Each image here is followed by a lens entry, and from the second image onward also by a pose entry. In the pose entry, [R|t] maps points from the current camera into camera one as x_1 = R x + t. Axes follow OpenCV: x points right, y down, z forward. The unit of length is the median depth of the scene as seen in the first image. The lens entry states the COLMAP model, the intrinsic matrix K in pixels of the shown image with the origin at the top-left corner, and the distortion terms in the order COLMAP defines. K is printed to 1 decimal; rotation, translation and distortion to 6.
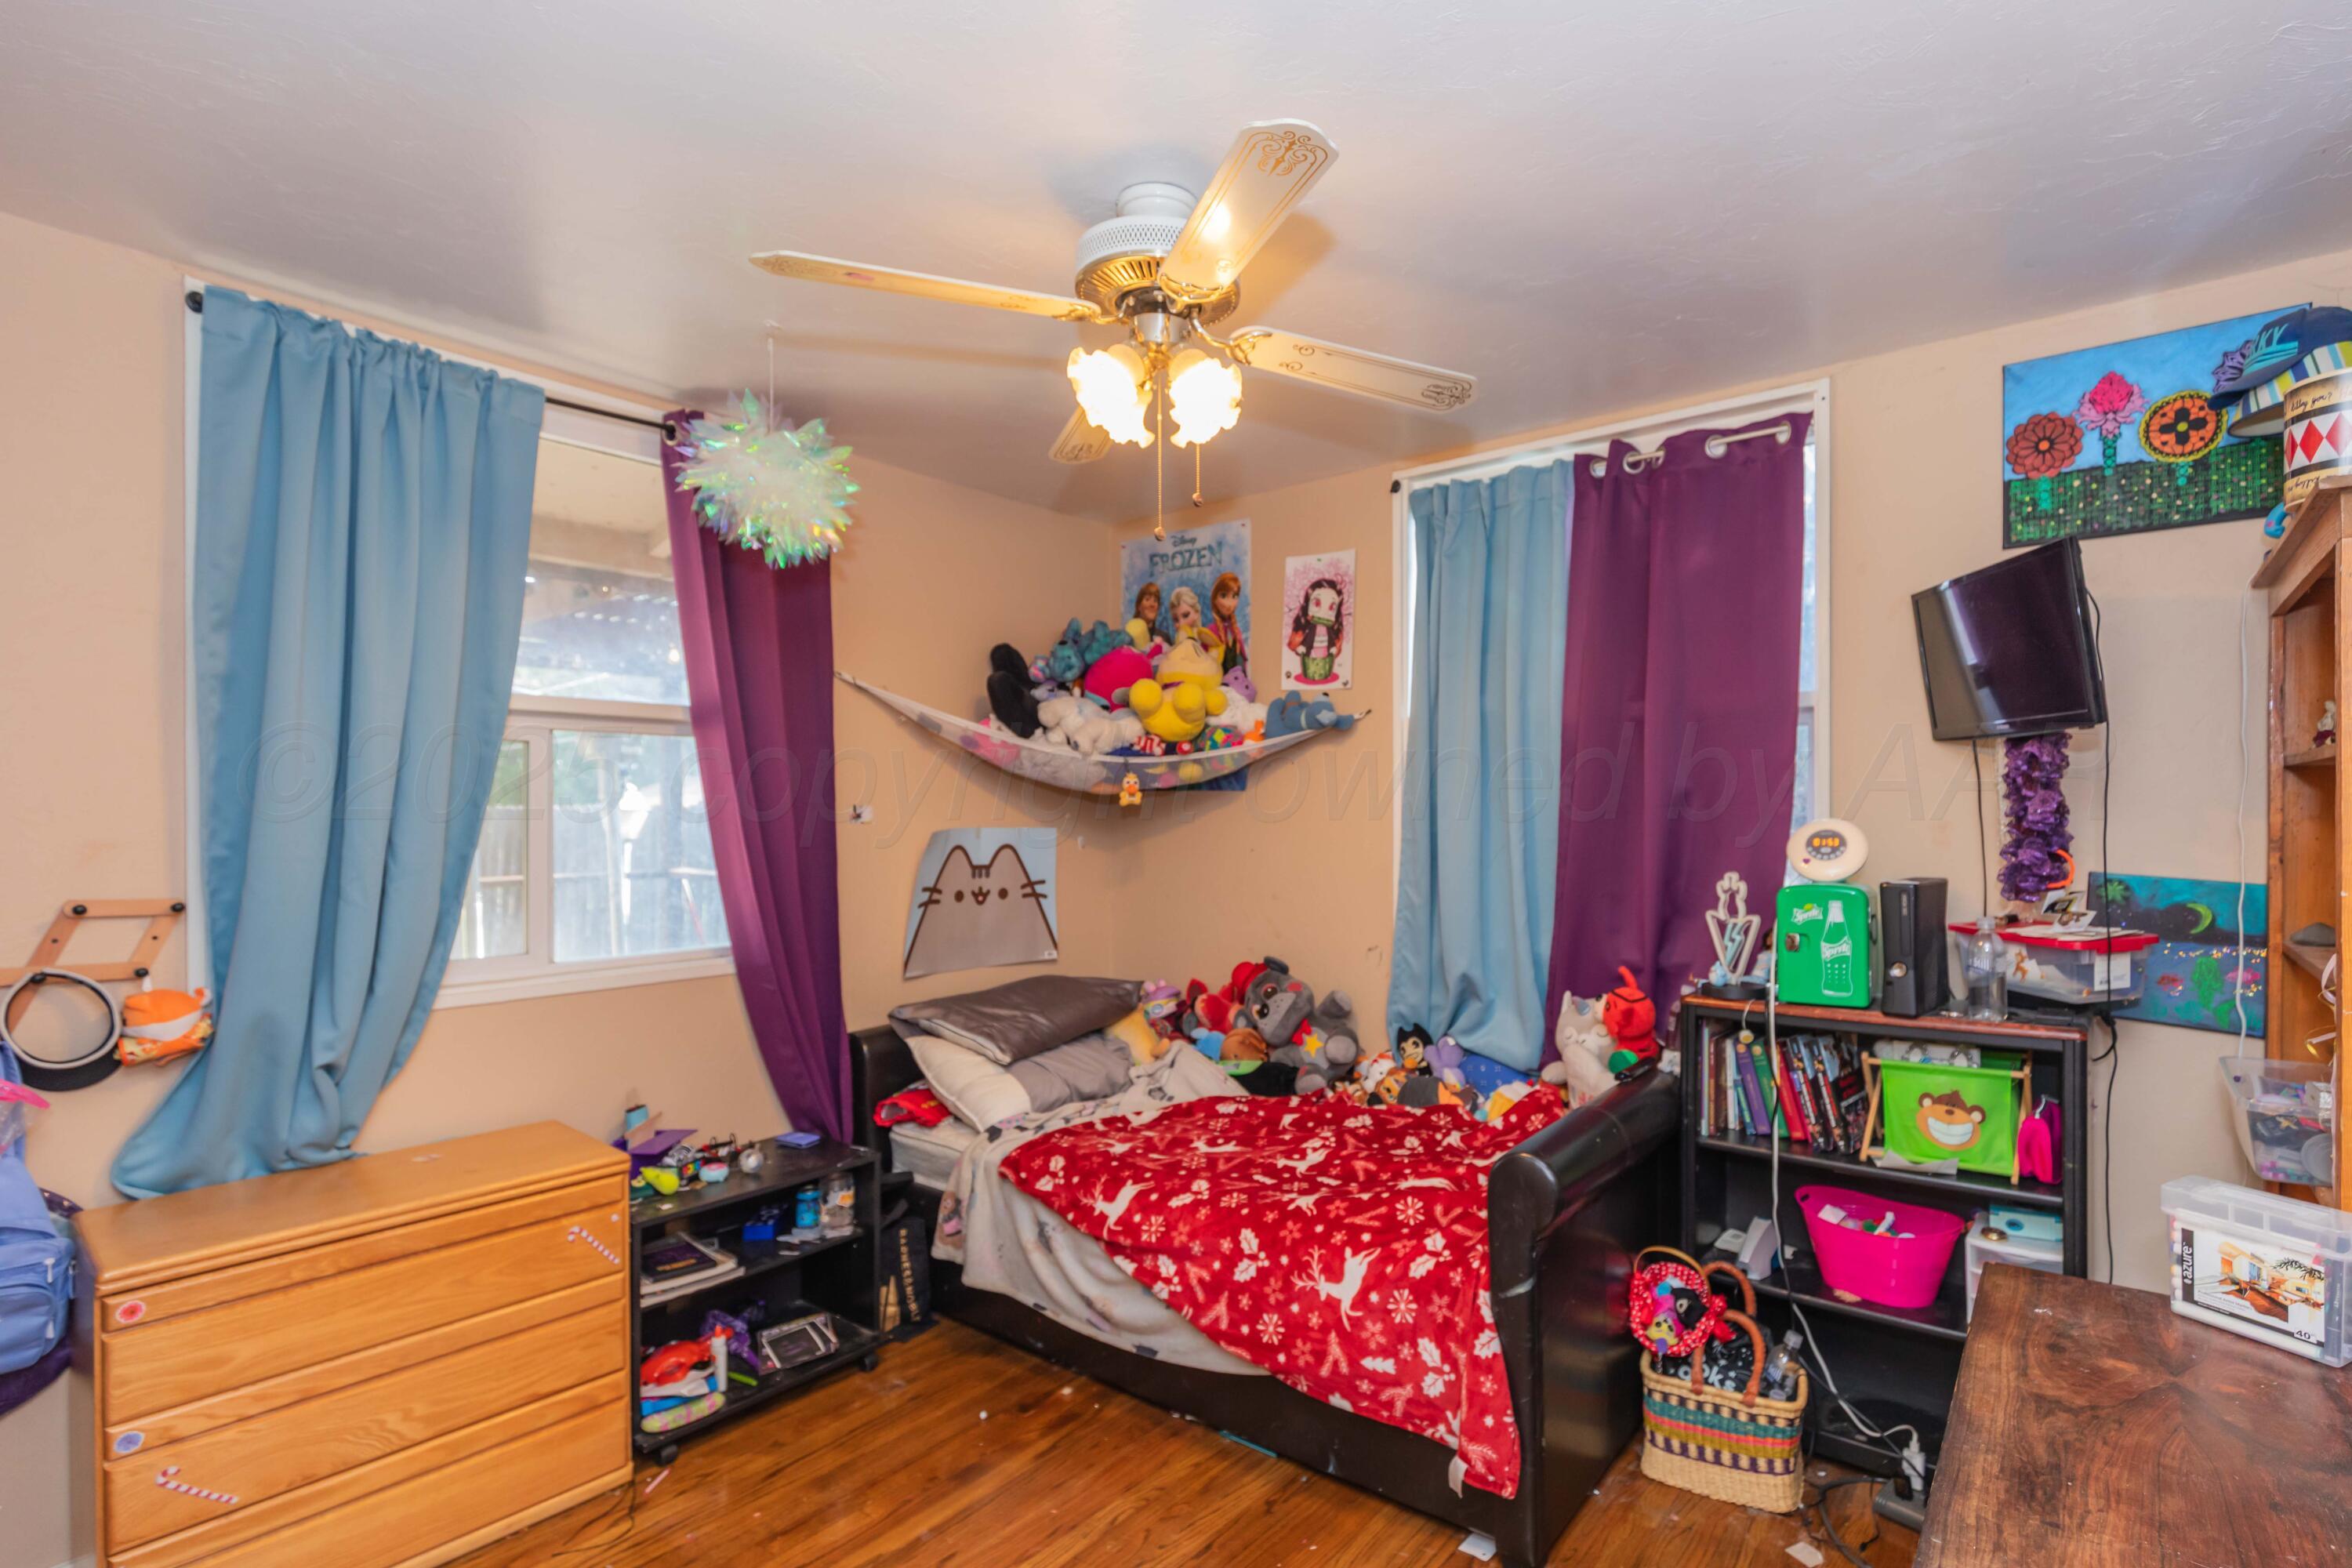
lens RADIAL K [[1109.3, 0, 1170.6], [0, 1109.3, 828.1], [0, 0, 1]] dist [-0.002967, -0.000291]
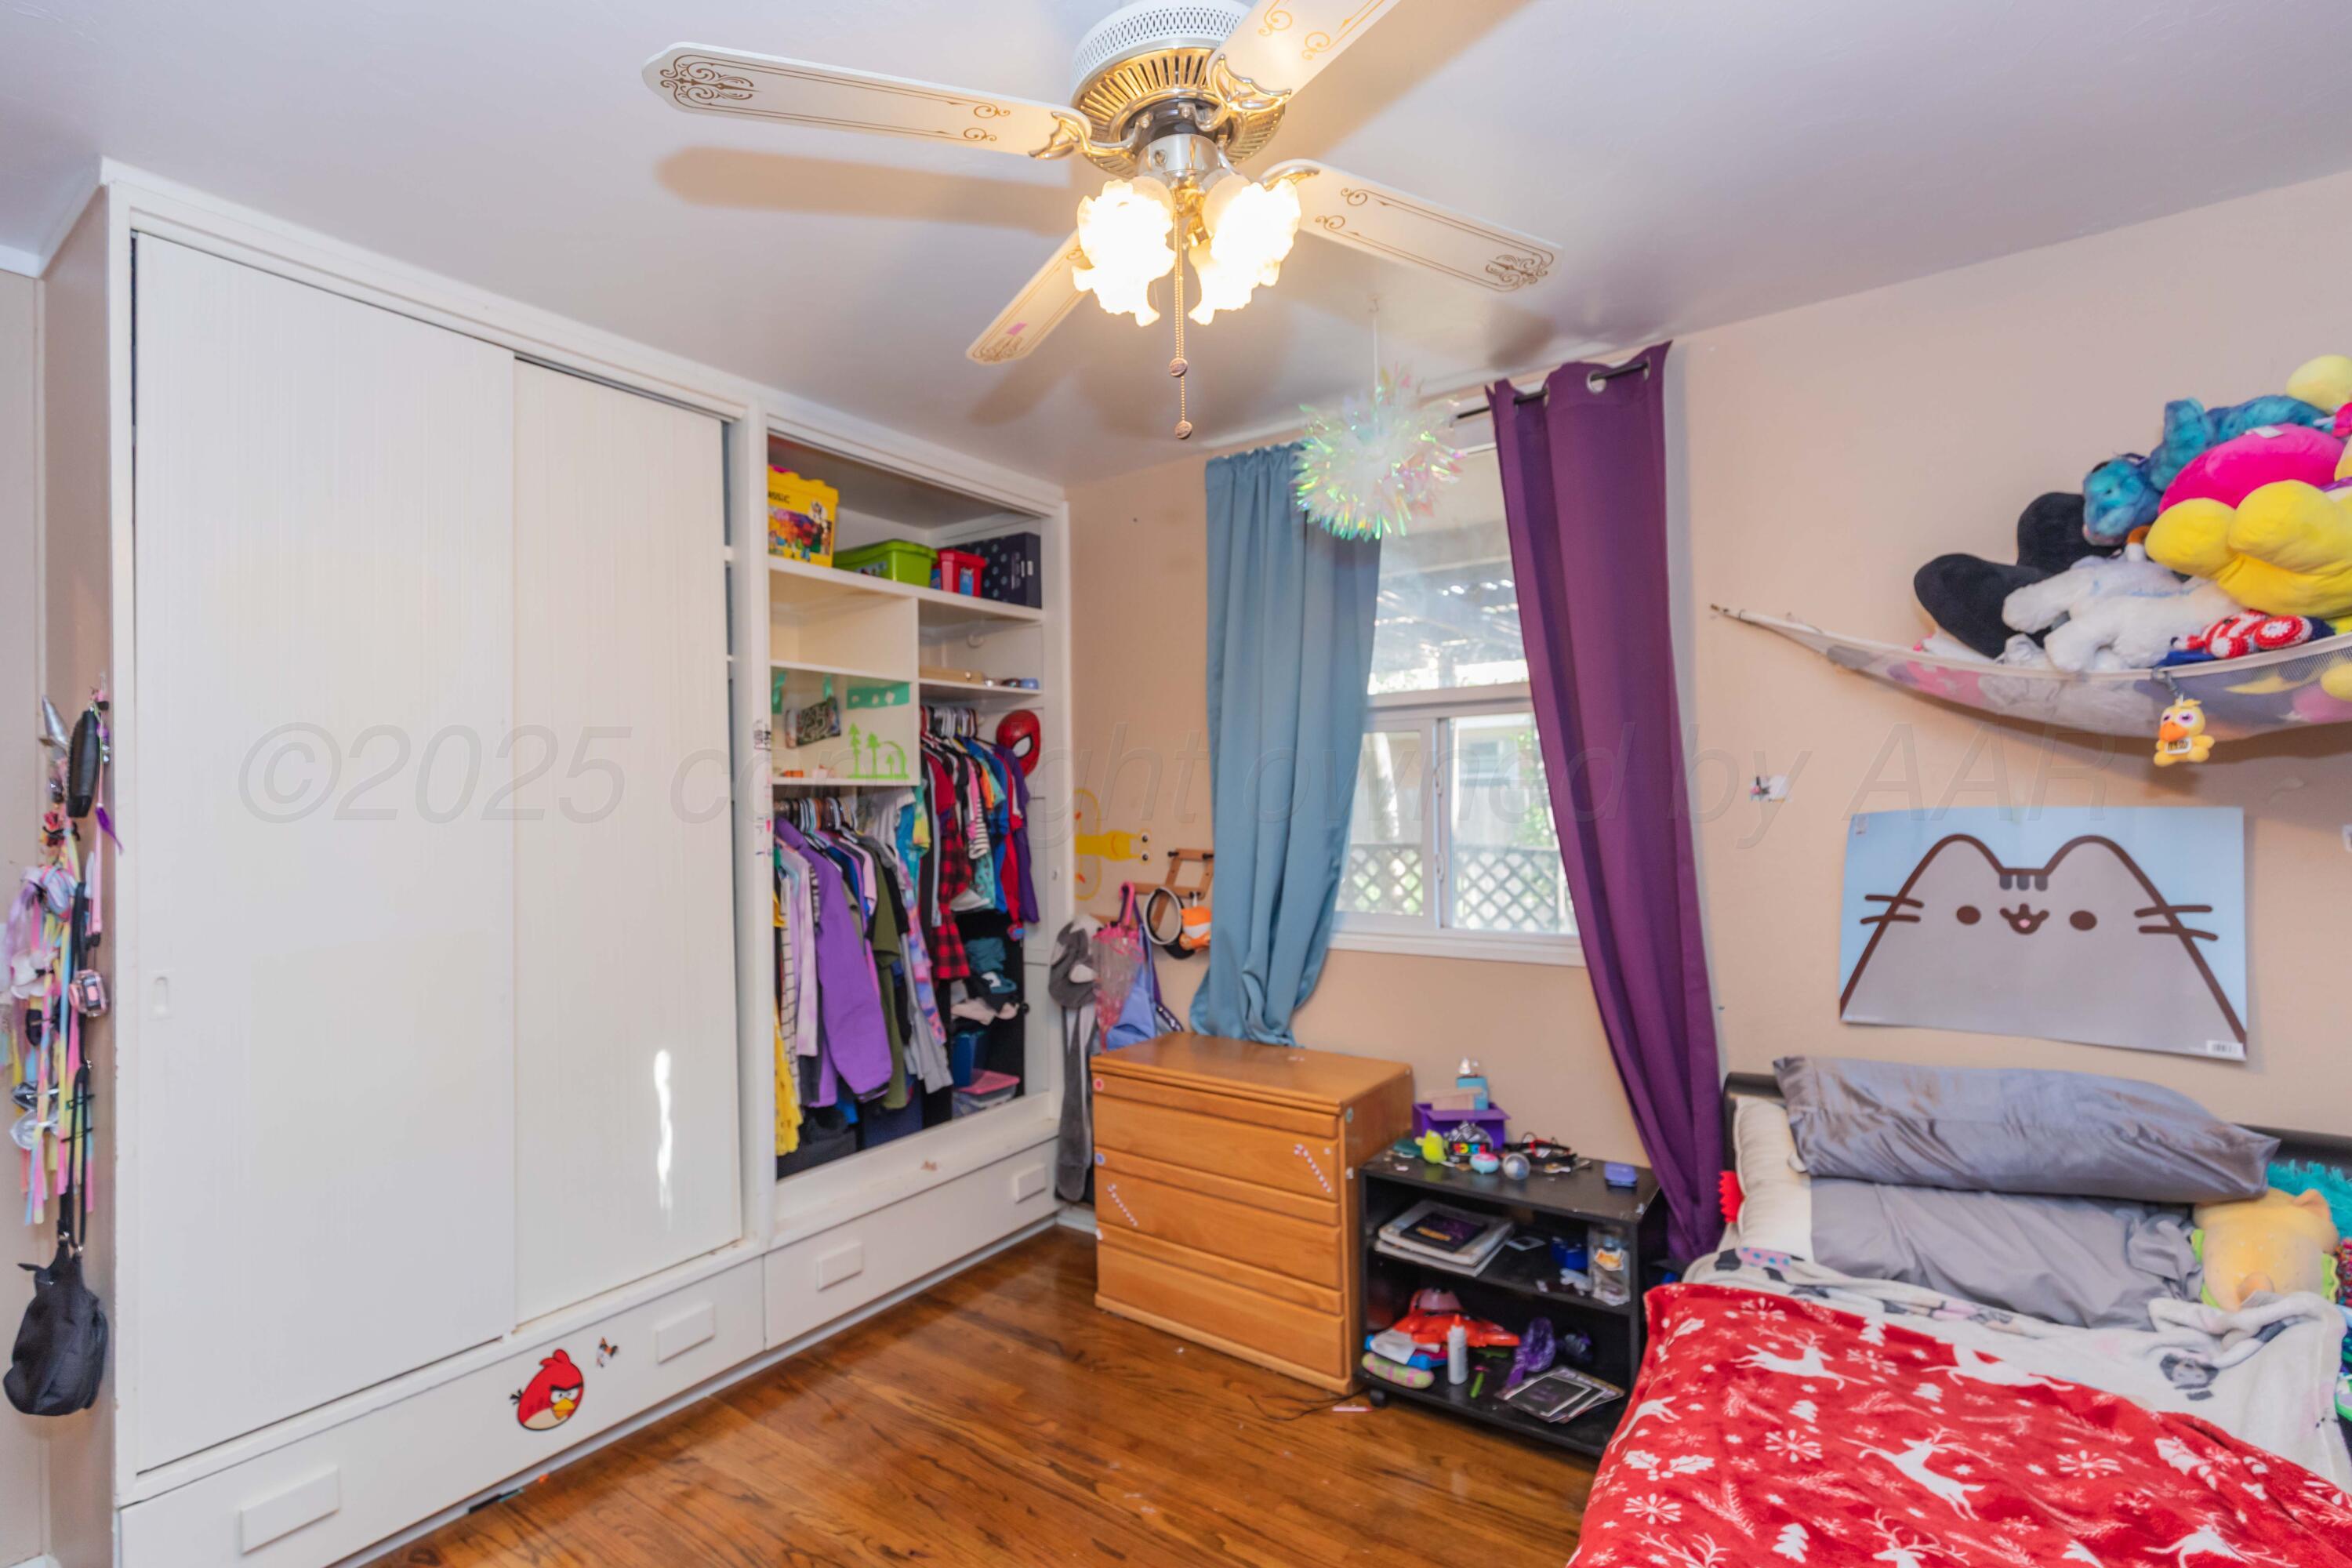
lens RADIAL K [[1071.7, 0, 1197.8], [0, 1071.7, 795.0], [0, 0, 1]] dist [-0.000462, -0.000447]
pose [[0.088716, -0.004011, -0.996049, 0.508624], [0.002346, 0.999990, -0.003818, -0.007946], [0.996054, -0.001998, 0.088724, 0.675574]]
